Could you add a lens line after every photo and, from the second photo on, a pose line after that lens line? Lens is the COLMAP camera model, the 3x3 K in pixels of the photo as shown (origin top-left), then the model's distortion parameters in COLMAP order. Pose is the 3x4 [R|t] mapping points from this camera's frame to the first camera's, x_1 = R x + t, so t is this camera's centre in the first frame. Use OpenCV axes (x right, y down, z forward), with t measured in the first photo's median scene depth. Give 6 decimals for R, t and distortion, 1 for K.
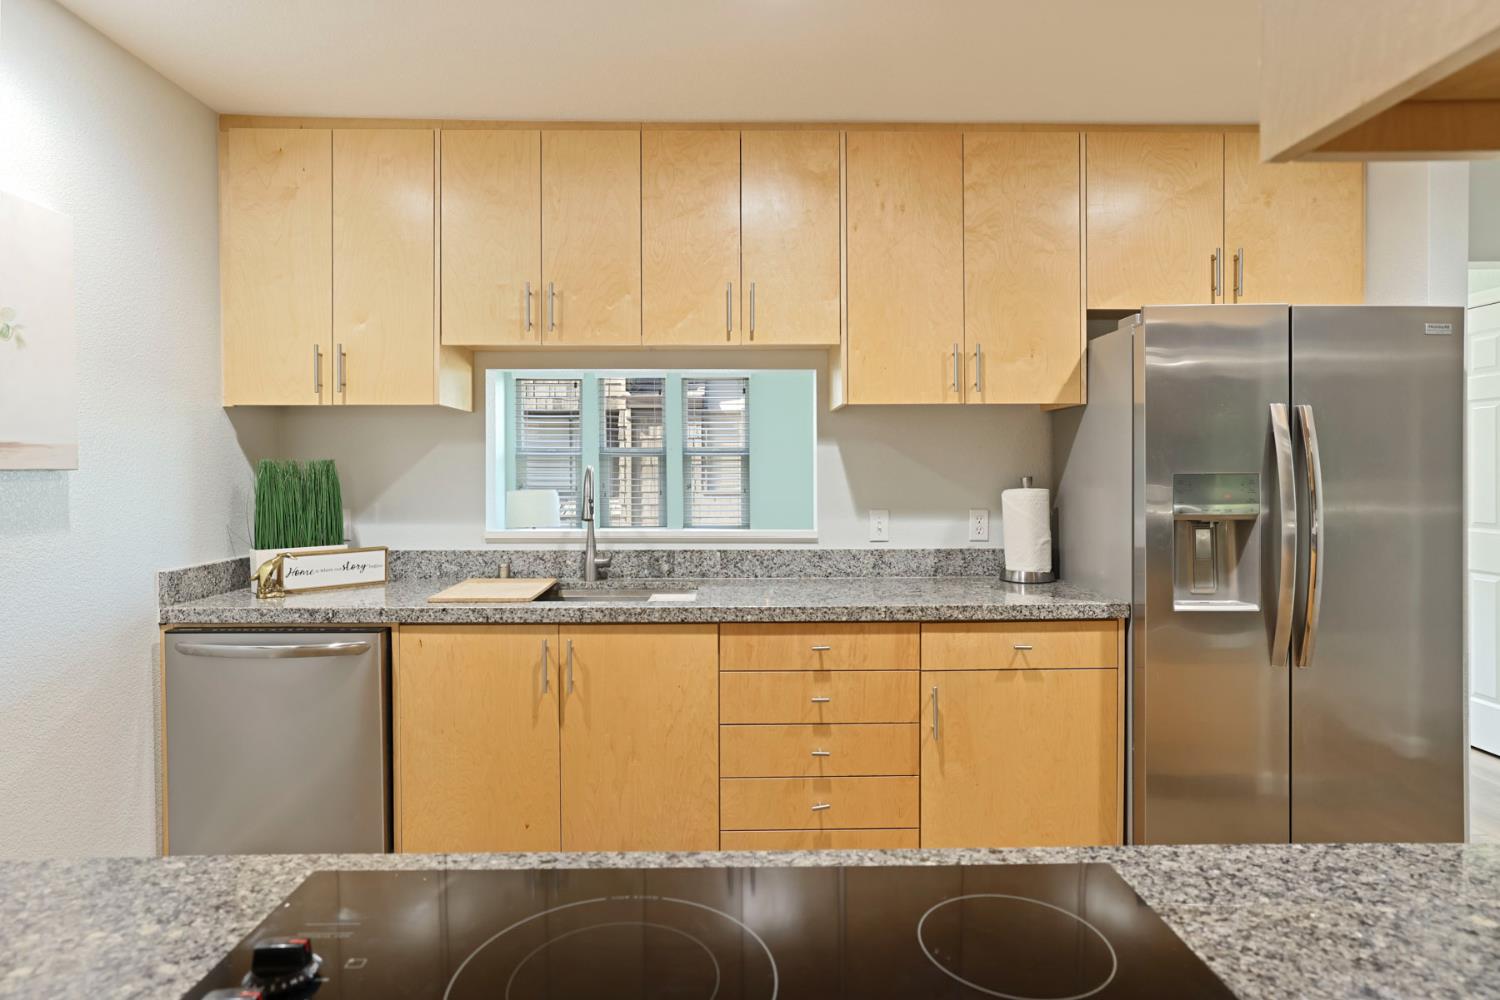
lens RADIAL K [[869.0, 0, 751.1], [0, 869.0, 471.7], [0, 0, 1]] dist [-0.064654, -0.000302]
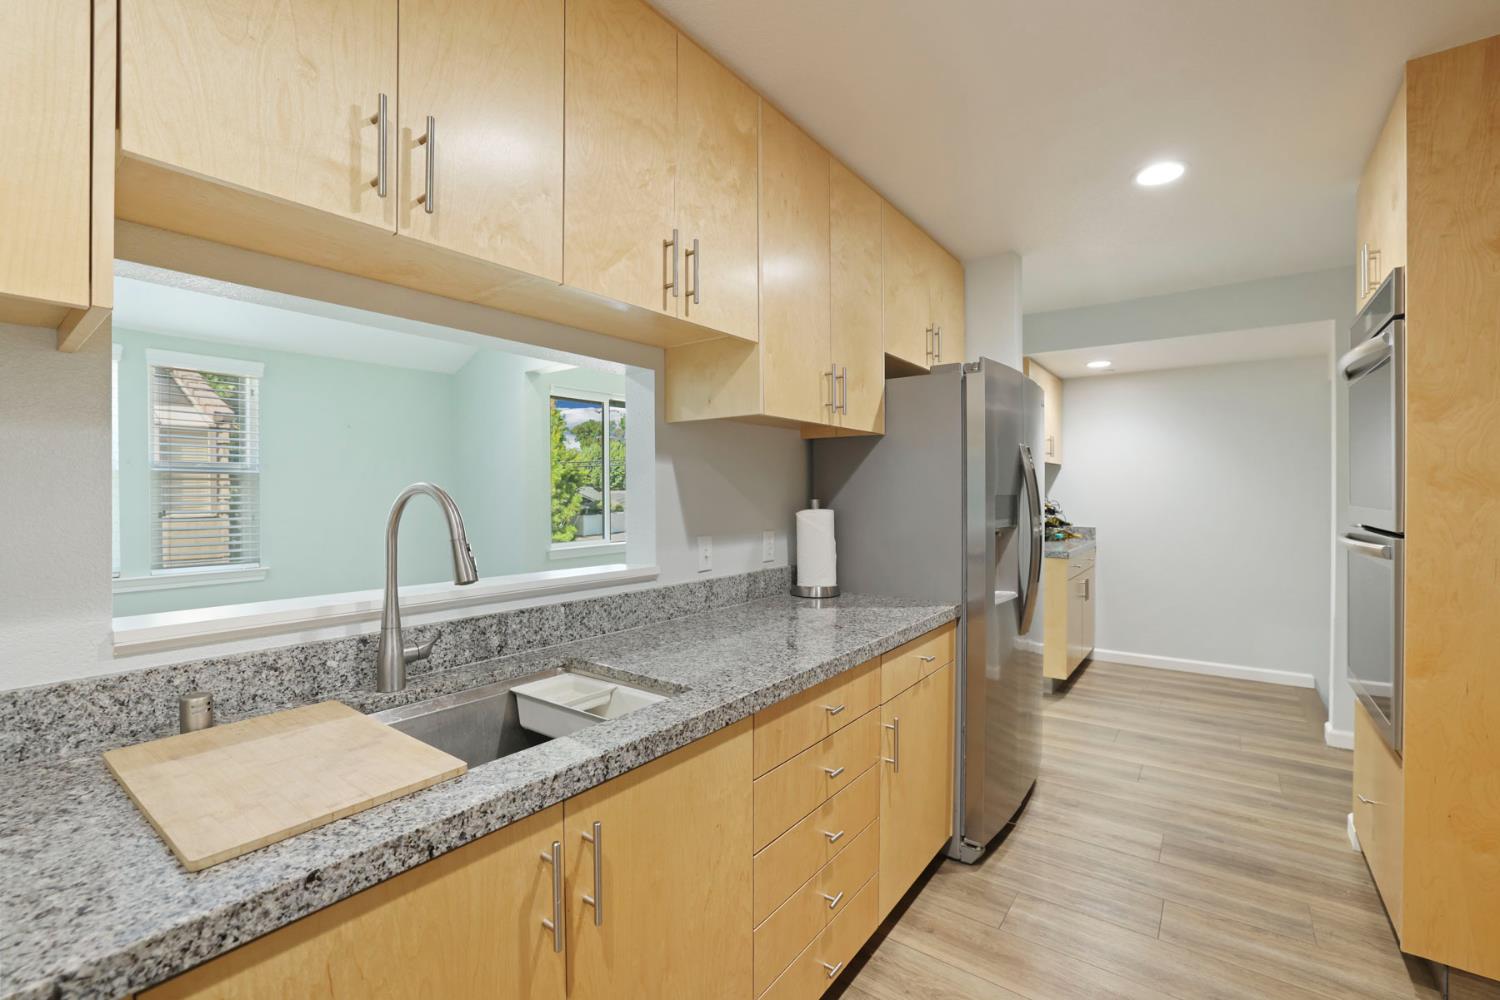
lens RADIAL K [[651.6, 0, 746.4], [0, 651.6, 494.4], [0, 0, 1]] dist [-0.039449, 0.010572]
pose [[0.616101, -0.001139, 0.787666, -0.375476], [-0.000799, 0.999998, 0.002071, -0.000850], [-0.787666, -0.001906, 0.616099, 0.572314]]
